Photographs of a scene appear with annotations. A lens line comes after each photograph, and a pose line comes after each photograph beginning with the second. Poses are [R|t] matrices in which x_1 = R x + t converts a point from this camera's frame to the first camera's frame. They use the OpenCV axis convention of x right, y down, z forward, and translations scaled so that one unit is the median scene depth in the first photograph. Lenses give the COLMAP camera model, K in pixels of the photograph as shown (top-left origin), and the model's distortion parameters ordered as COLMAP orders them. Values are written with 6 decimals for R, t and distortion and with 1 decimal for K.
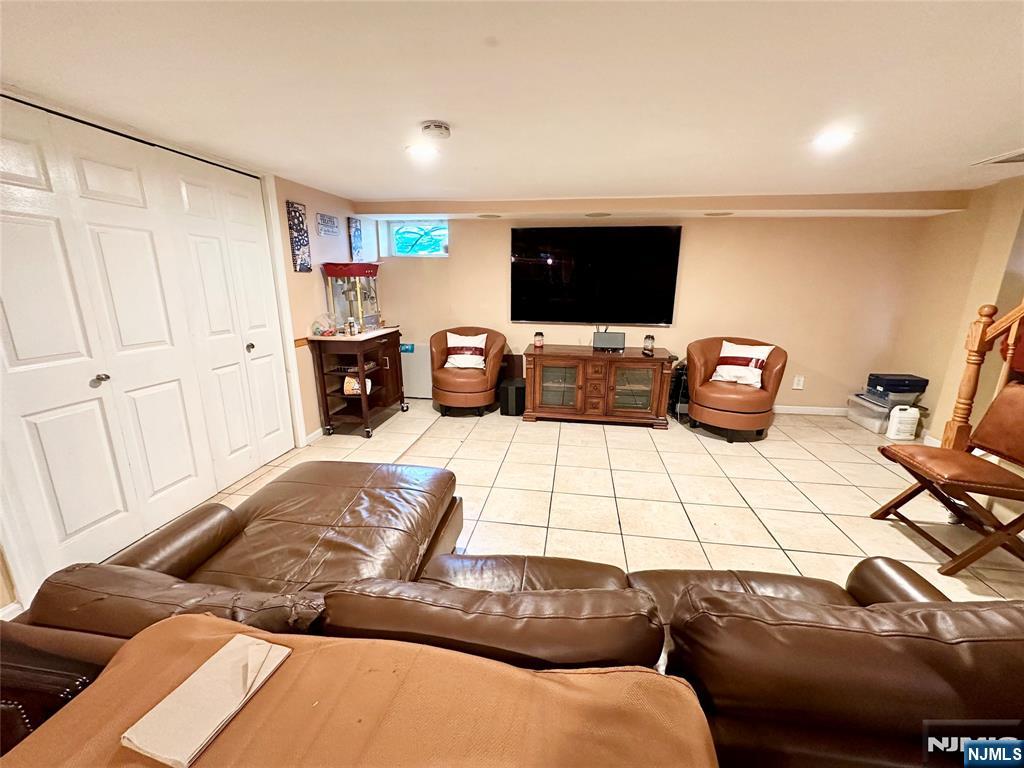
lens RADIAL K [[408.7, 0, 513.2], [0, 408.7, 381.7], [0, 0, 1]] dist [-0.004036, 0.001404]
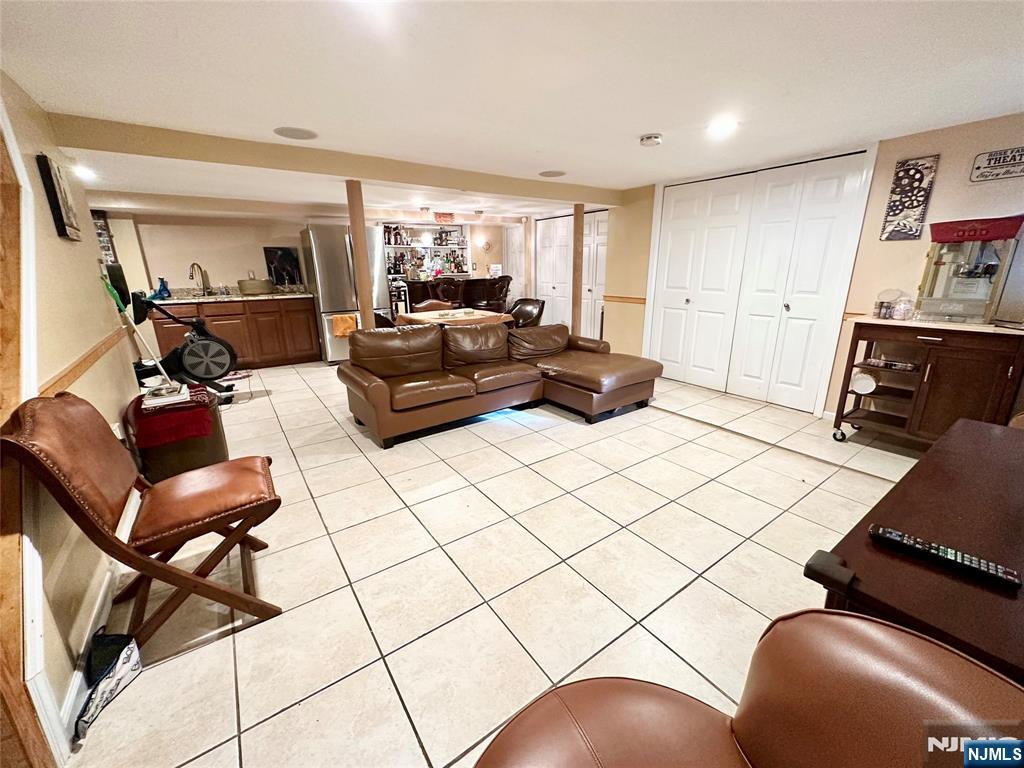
lens RADIAL K [[408.7, 0, 512.3], [0, 408.7, 381.0], [0, 0, 1]] dist [-0.004036, 0.001404]
pose [[-0.719158, 0.193155, -0.667460, 0.735150], [-0.156496, 0.890881, 0.426427, -0.248326], [0.676994, 0.411123, -0.610456, 1.122674]]
